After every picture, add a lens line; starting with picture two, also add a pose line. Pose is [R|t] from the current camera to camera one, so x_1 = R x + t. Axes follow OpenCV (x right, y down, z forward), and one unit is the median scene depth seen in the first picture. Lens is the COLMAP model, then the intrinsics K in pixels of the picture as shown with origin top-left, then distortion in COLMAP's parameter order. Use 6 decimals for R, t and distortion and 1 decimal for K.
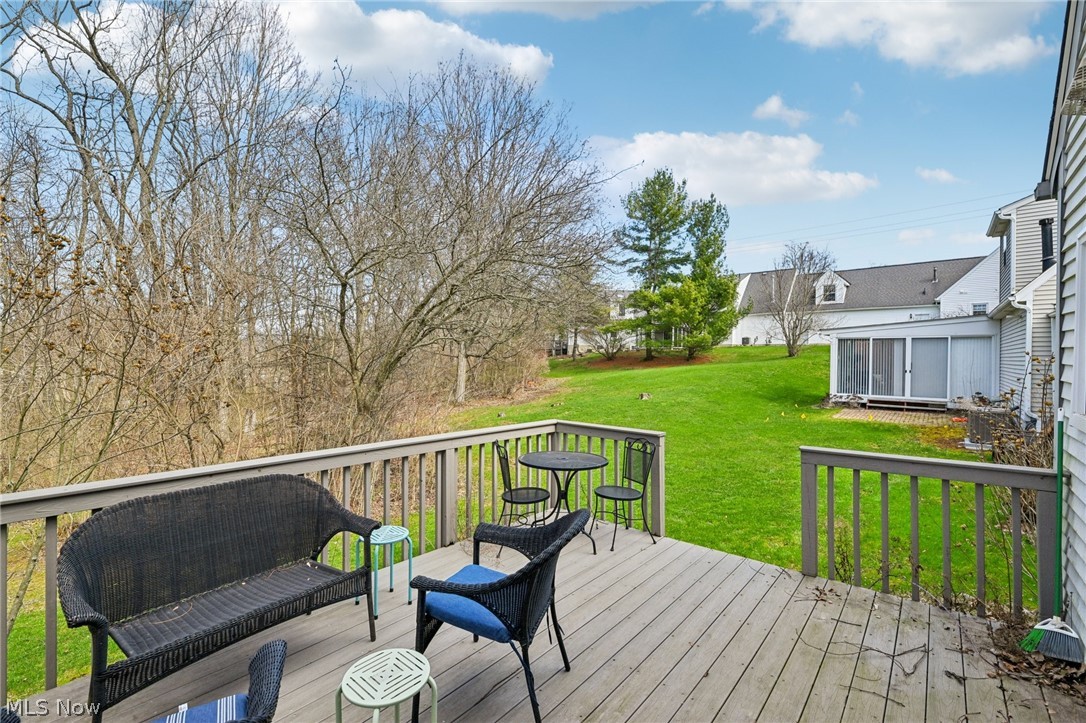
lens RADIAL K [[468.2, 0, 543.0], [0, 468.2, 361.5], [0, 0, 1]] dist [-0.001124, -0.000194]
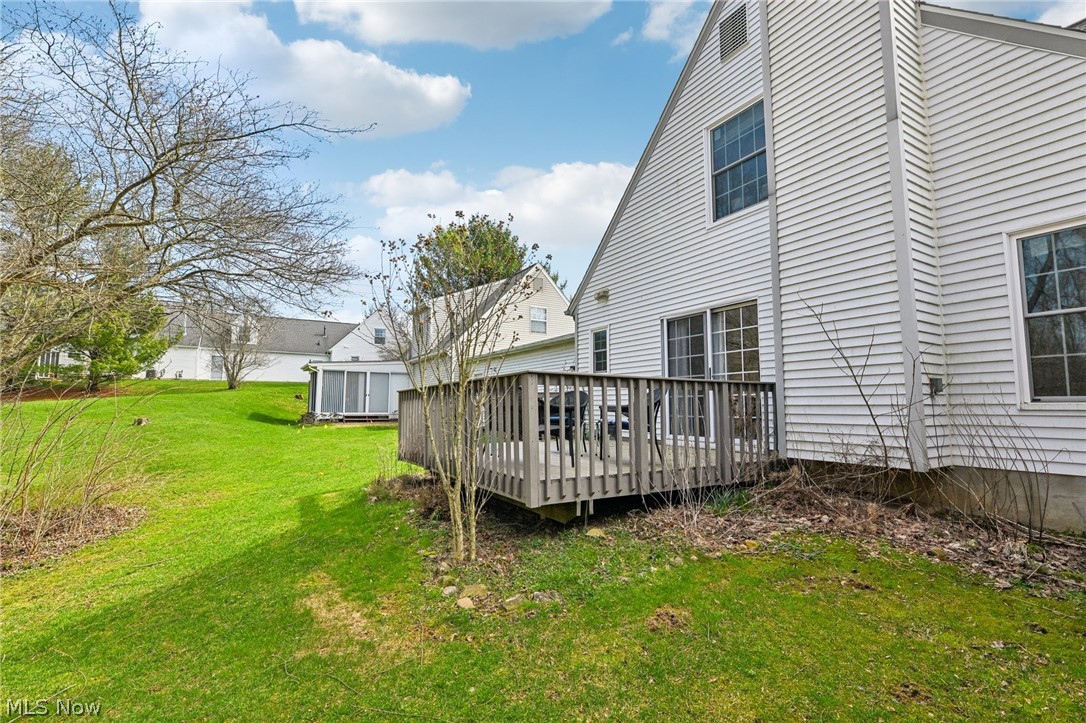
lens RADIAL K [[468.2, 0, 543.0], [0, 468.2, 361.5], [0, 0, 1]] dist [-0.001124, -0.000194]
pose [[0.323256, 0.085503, 0.942441, -0.409935], [0.009990, 0.995546, -0.093747, 0.059452], [-0.946259, 0.039719, 0.320962, 0.024244]]
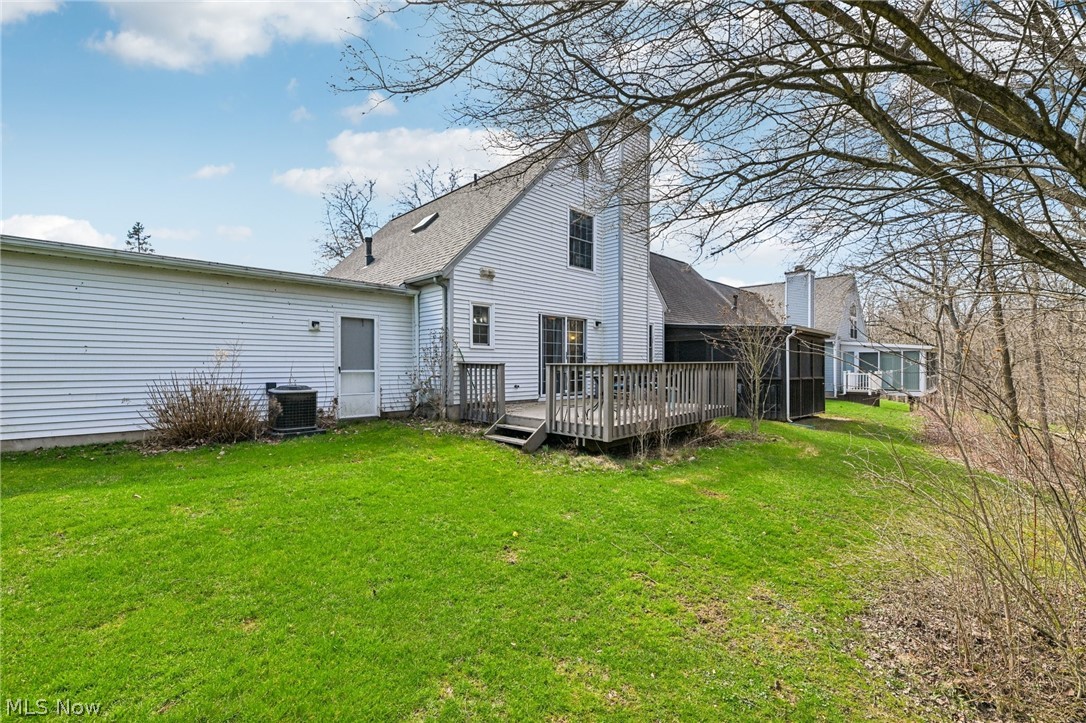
lens RADIAL K [[462.2, 0, 543.0], [0, 462.2, 361.5], [0, 0, 1]] dist [0.000408, -0.000318]
pose [[-0.995219, -0.003792, 0.097594, 0.028247], [-0.003819, 0.999993, -0.000091, 0.041621], [-0.097593, -0.000463, -0.995226, 0.769203]]
